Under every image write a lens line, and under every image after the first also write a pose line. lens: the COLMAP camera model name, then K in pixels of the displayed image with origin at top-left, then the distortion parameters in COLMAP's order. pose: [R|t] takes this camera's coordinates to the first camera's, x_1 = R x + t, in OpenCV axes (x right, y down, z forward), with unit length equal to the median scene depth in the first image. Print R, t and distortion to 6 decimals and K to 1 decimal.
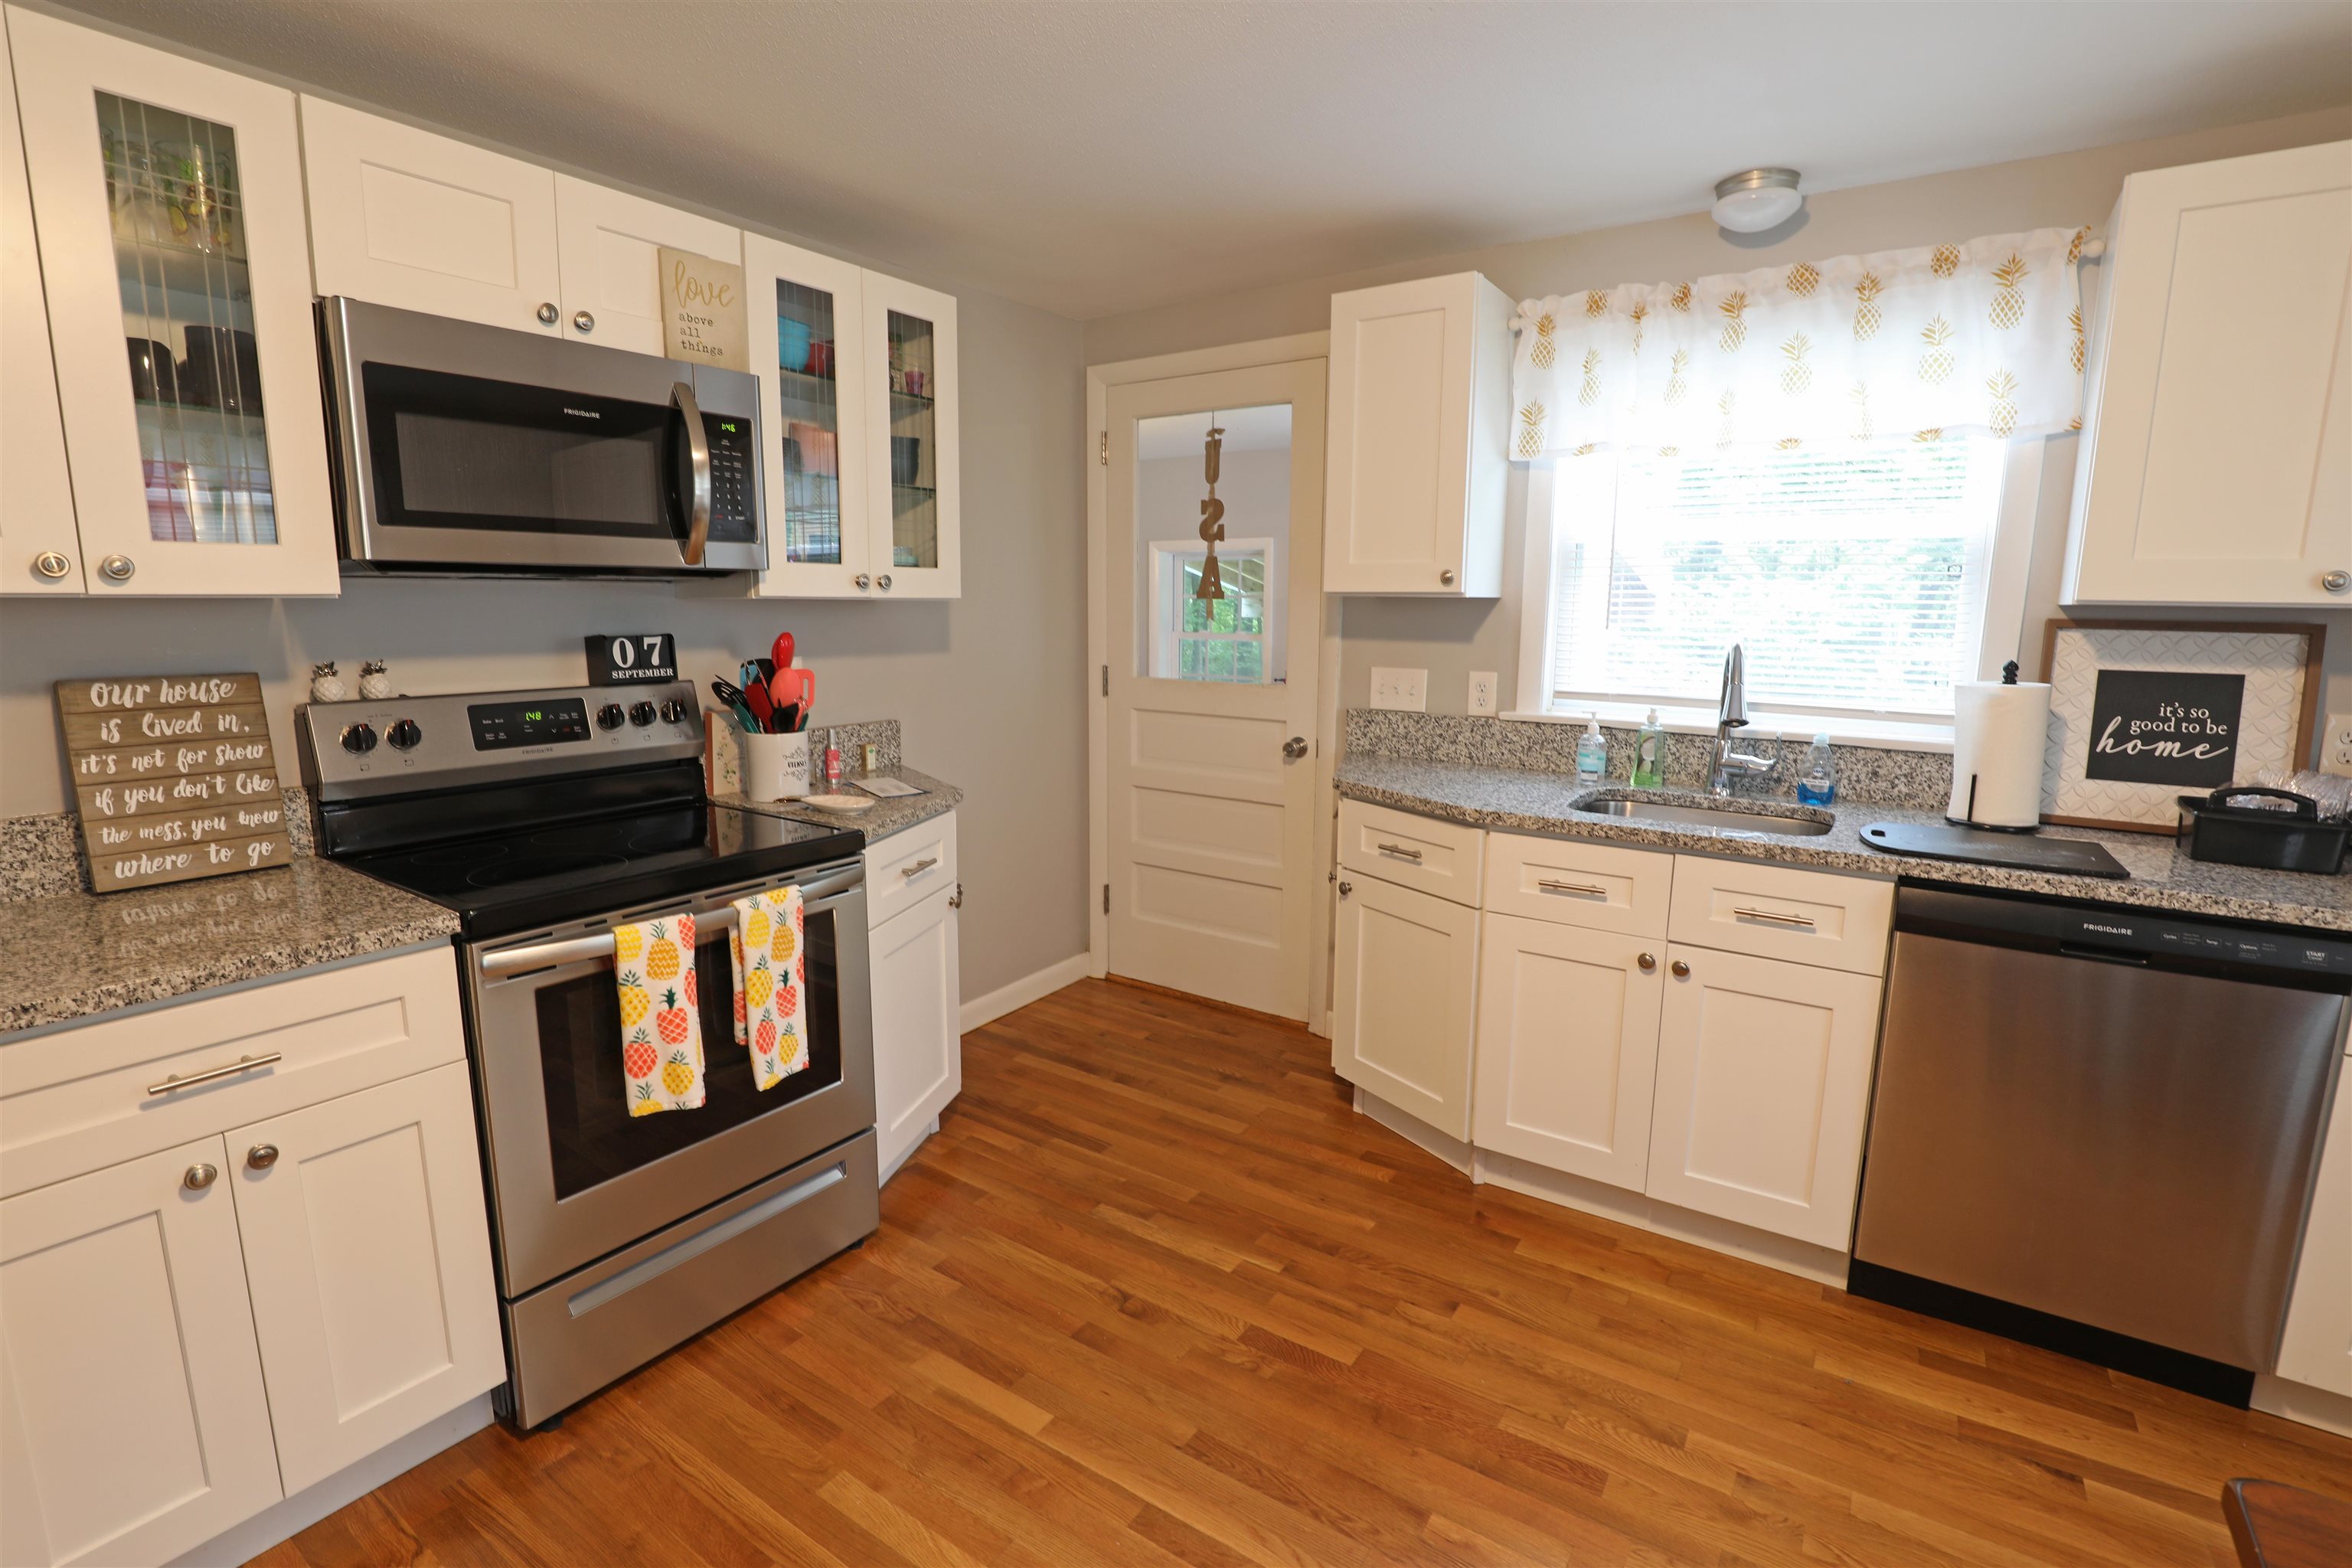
lens RADIAL K [[1079.3, 0, 1170.5], [0, 1079.3, 778.0], [0, 0, 1]] dist [-0.037902, 0.007760]
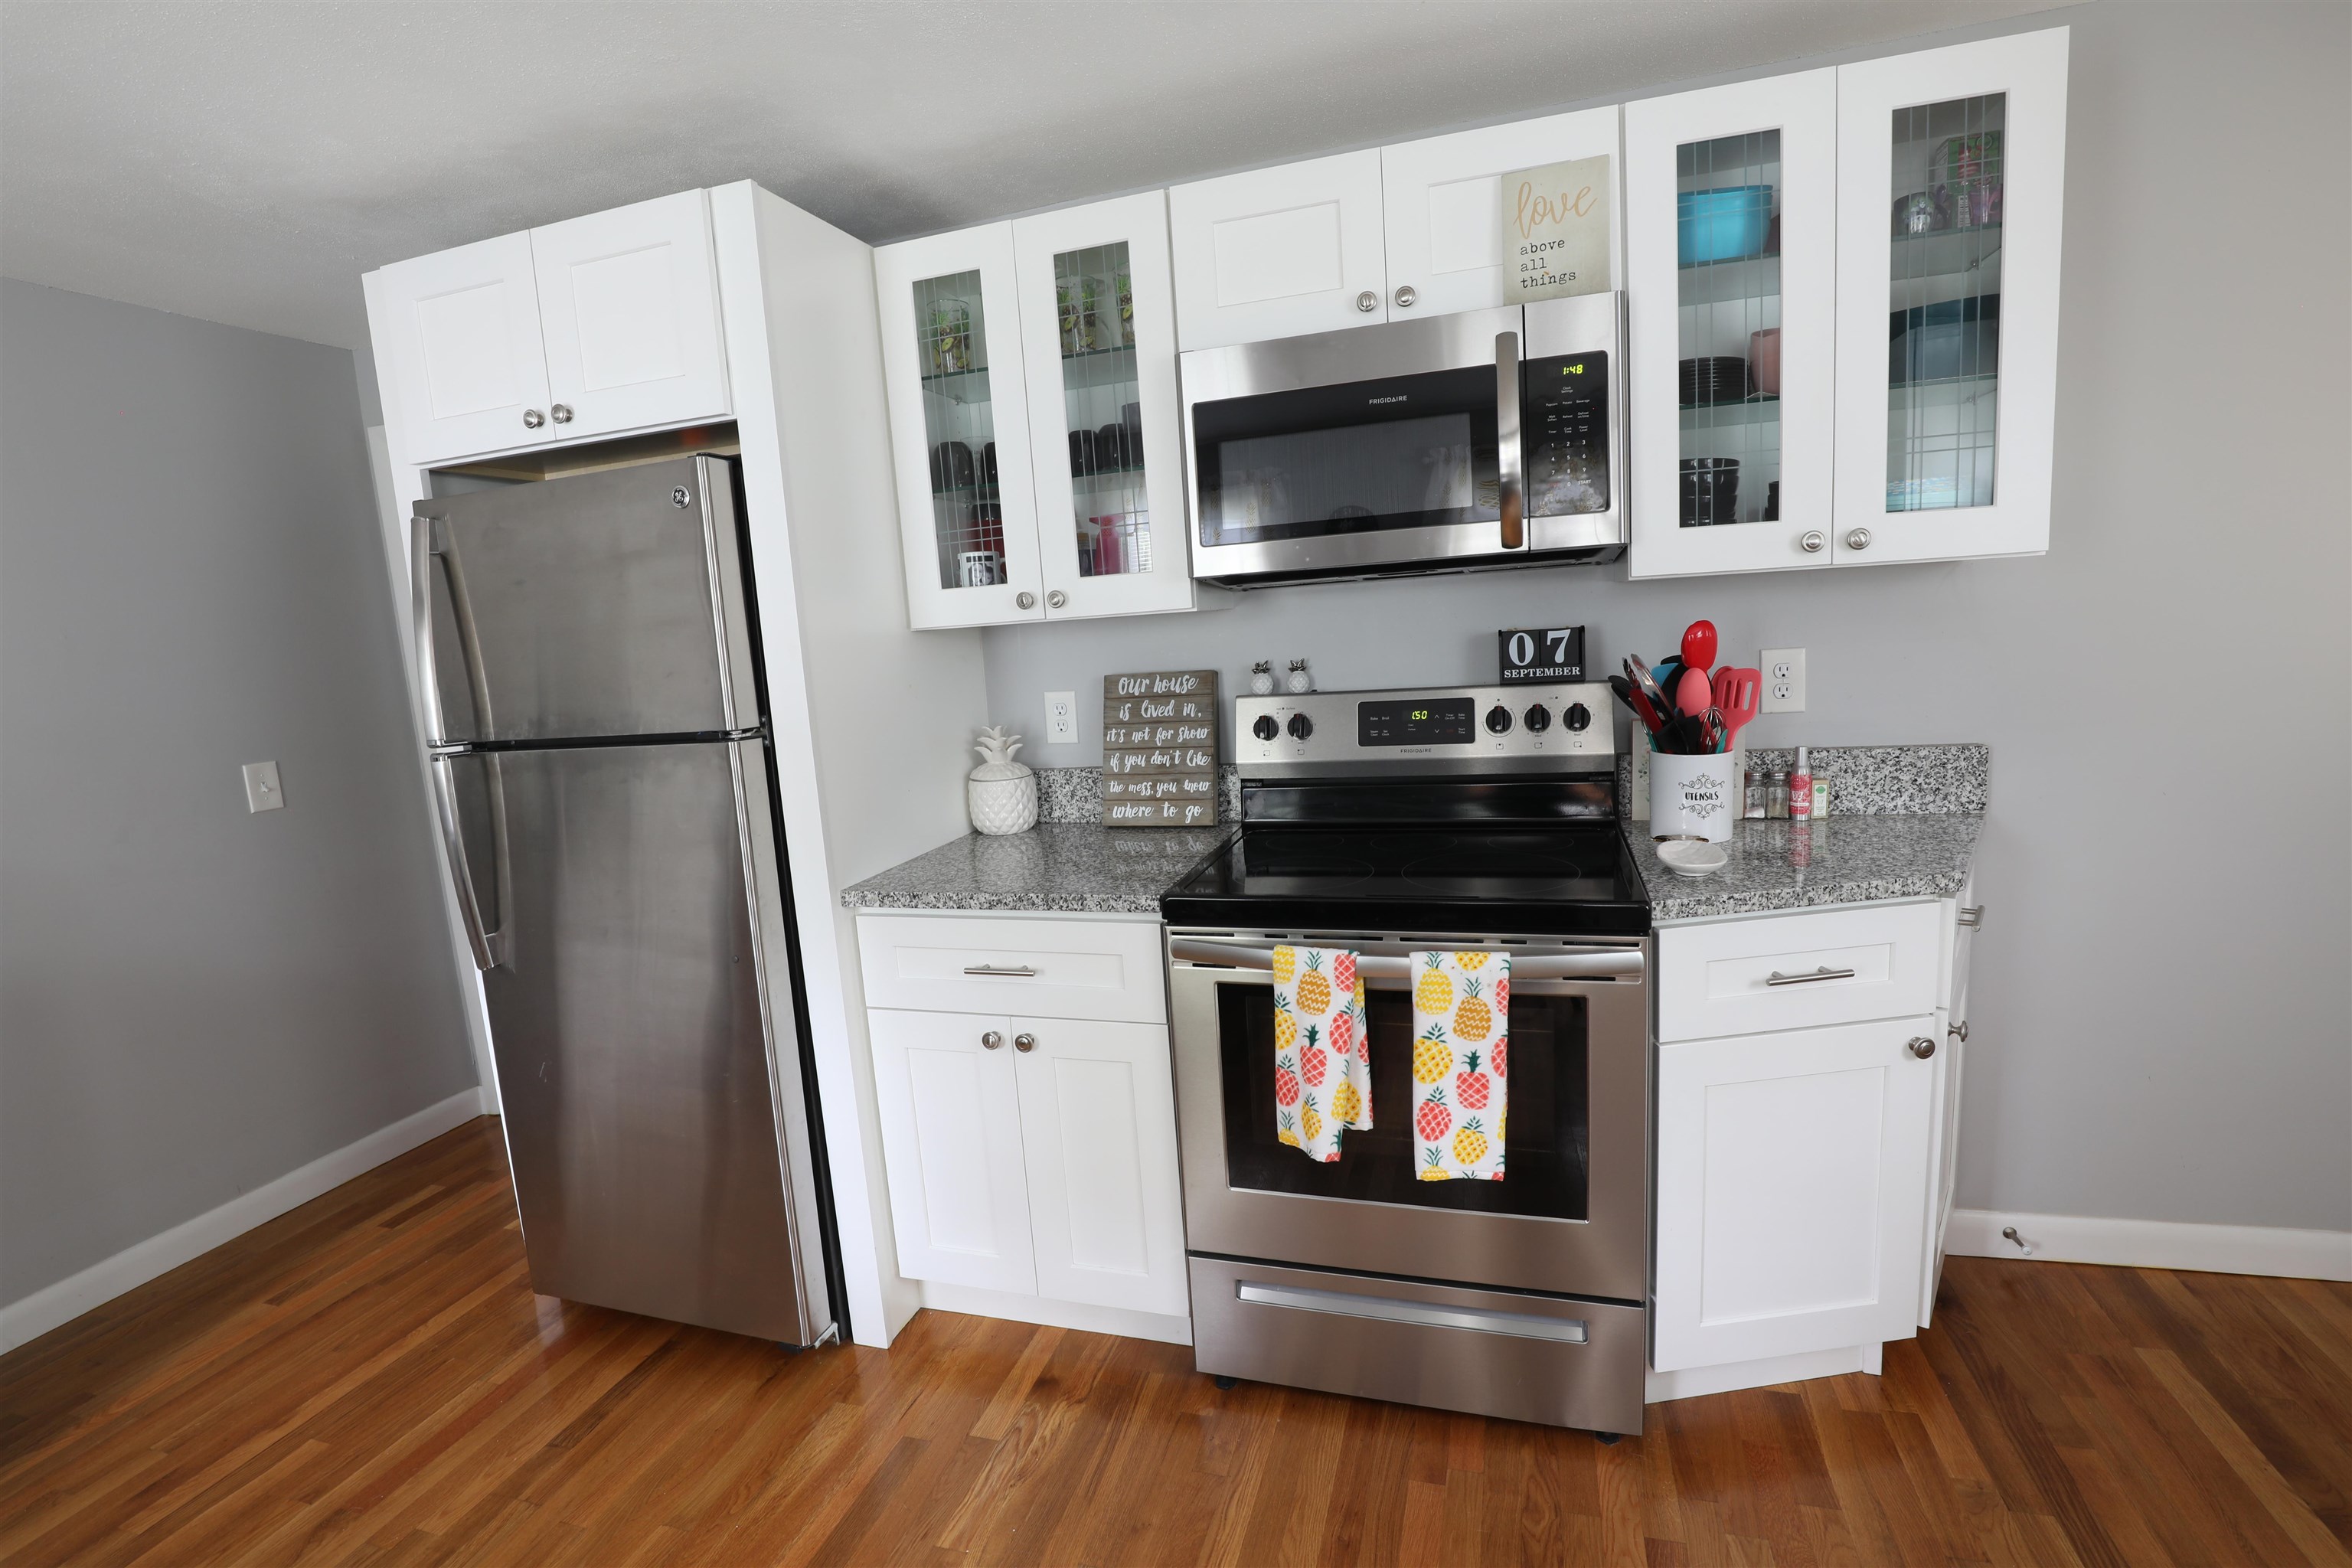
lens RADIAL K [[1079.3, 0, 1175.0], [0, 1079.3, 779.4], [0, 0, 1]] dist [-0.037902, 0.007760]
pose [[0.295580, 0.116178, -0.948227, 0.289352], [-0.082322, 0.991983, 0.095877, -0.076207], [0.951764, 0.049721, 0.302775, 0.487508]]
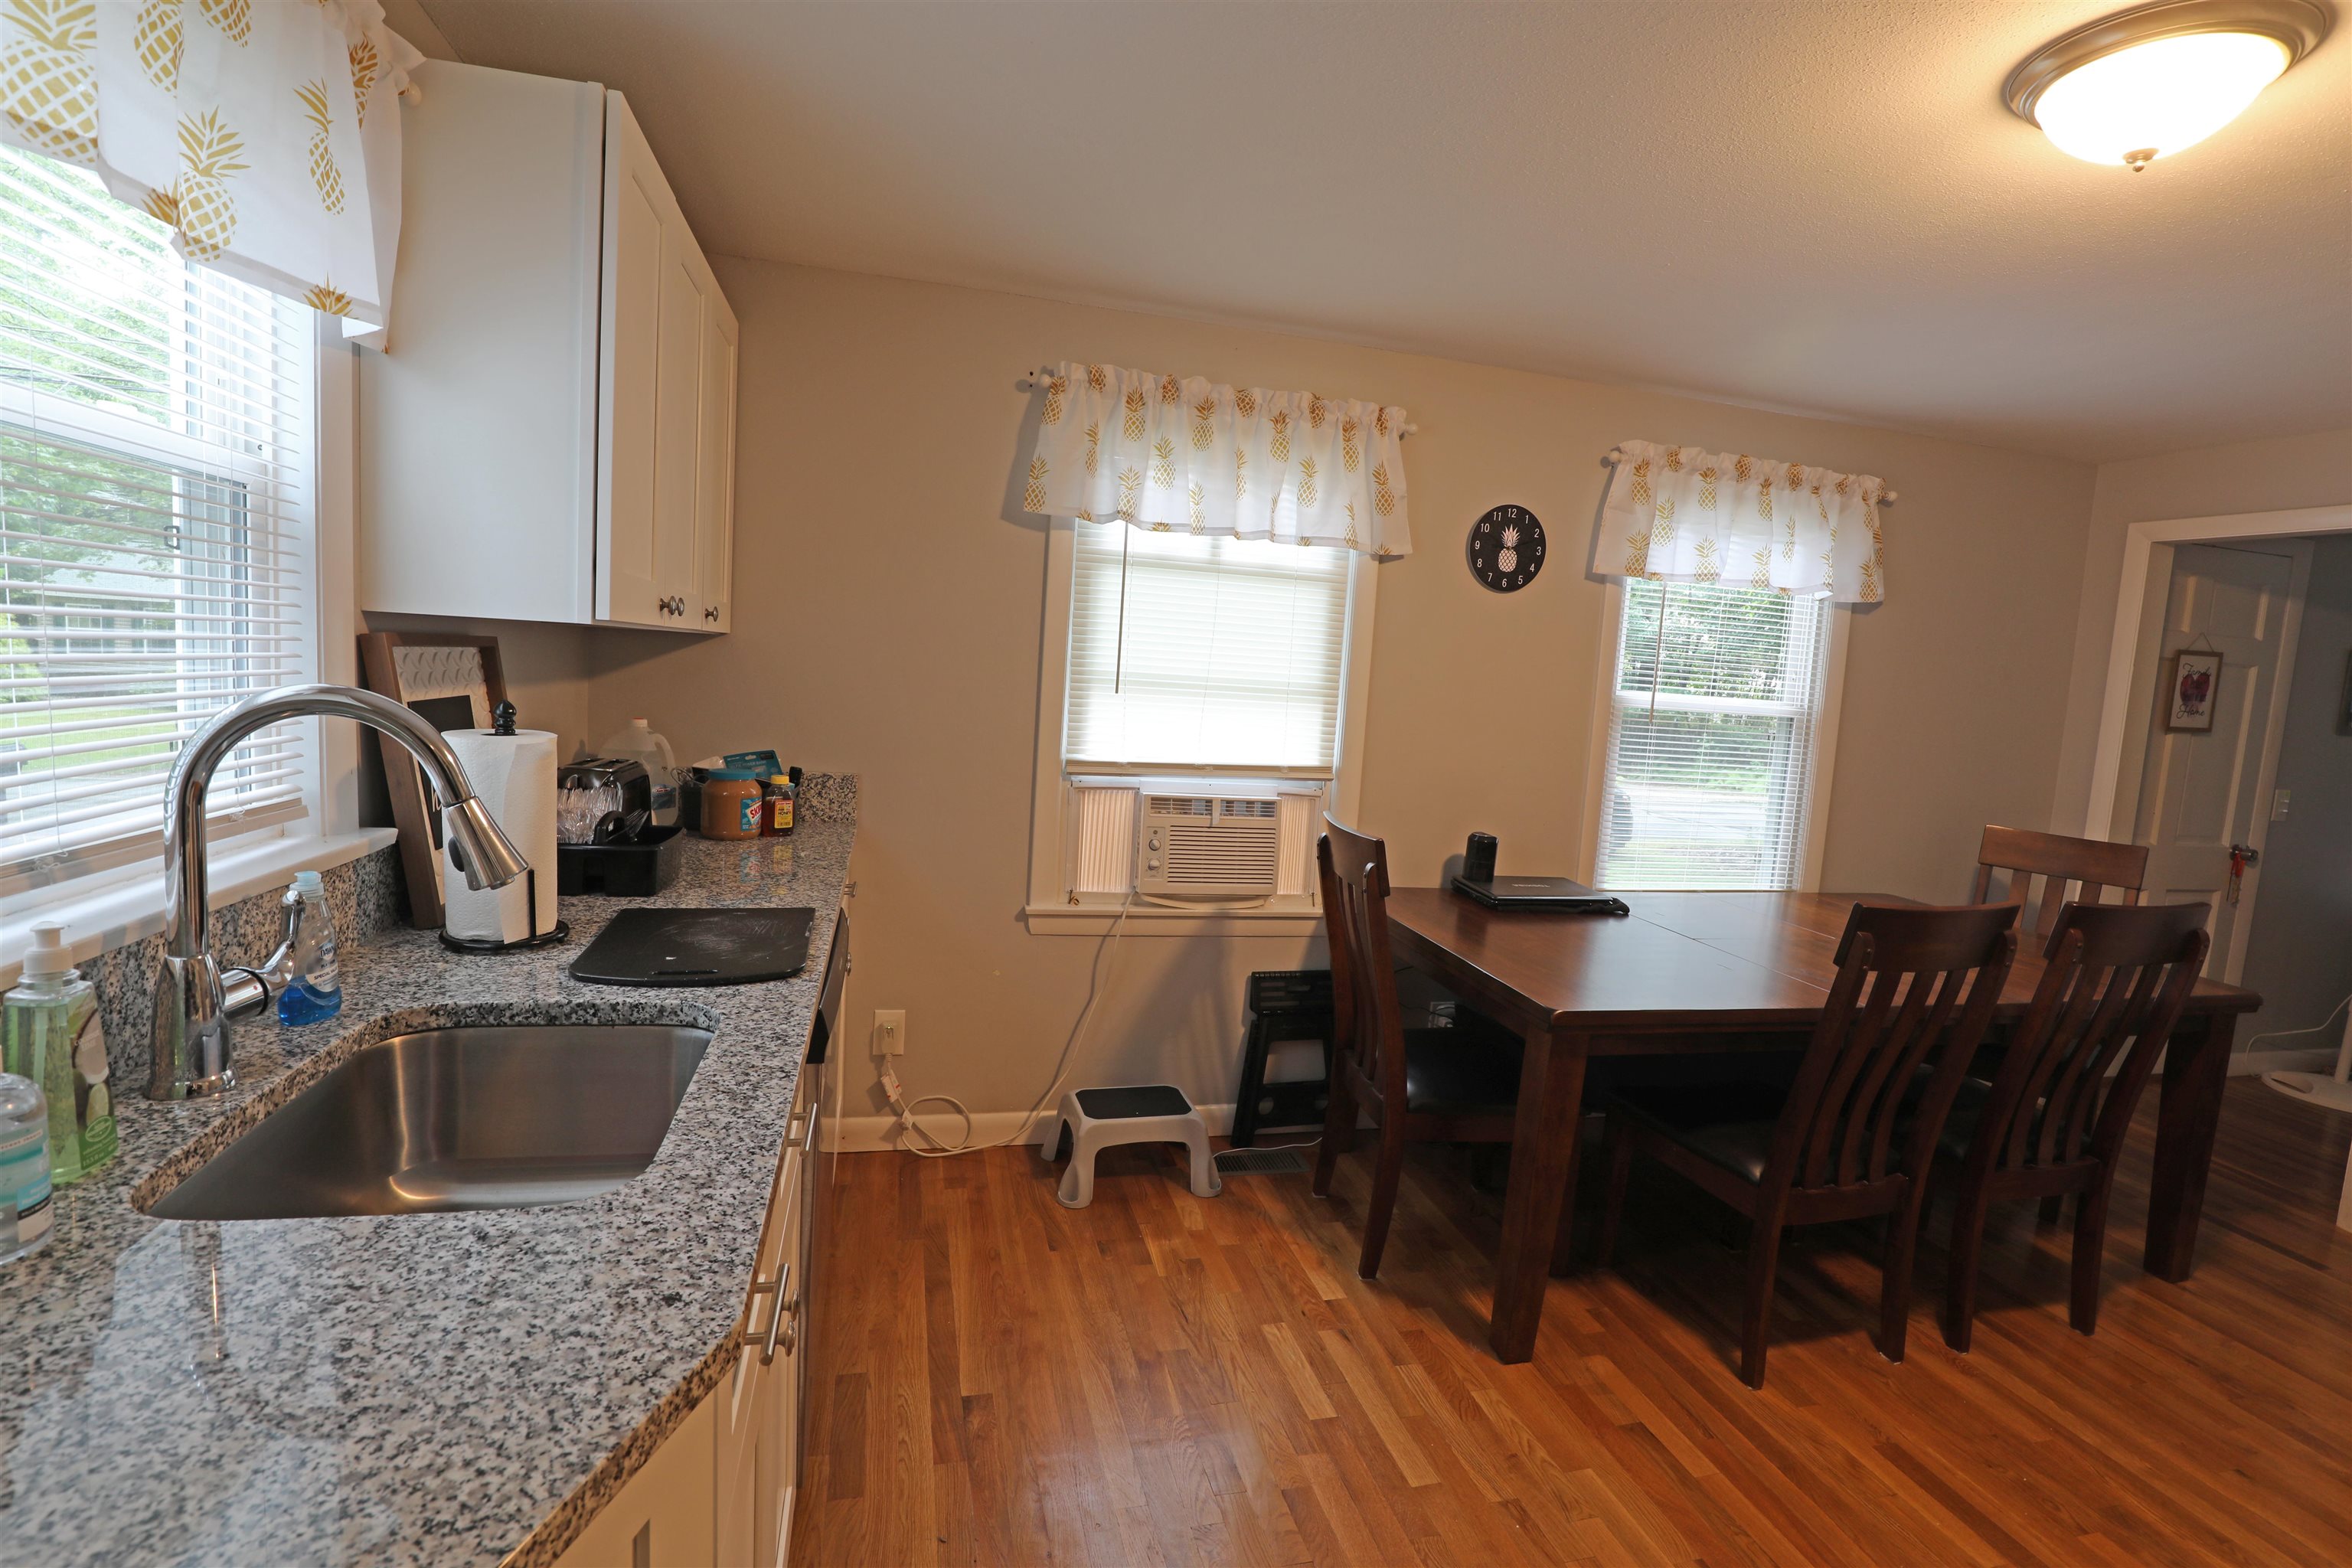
lens RADIAL K [[1079.3, 0, 1185.6], [0, 1079.3, 782.6], [0, 0, 1]] dist [-0.037902, 0.007760]
pose [[-0.741483, -0.122079, 0.659772, -0.015771], [0.038947, 0.973820, 0.223959, -0.190092], [-0.669840, 0.191758, -0.717317, 1.187129]]
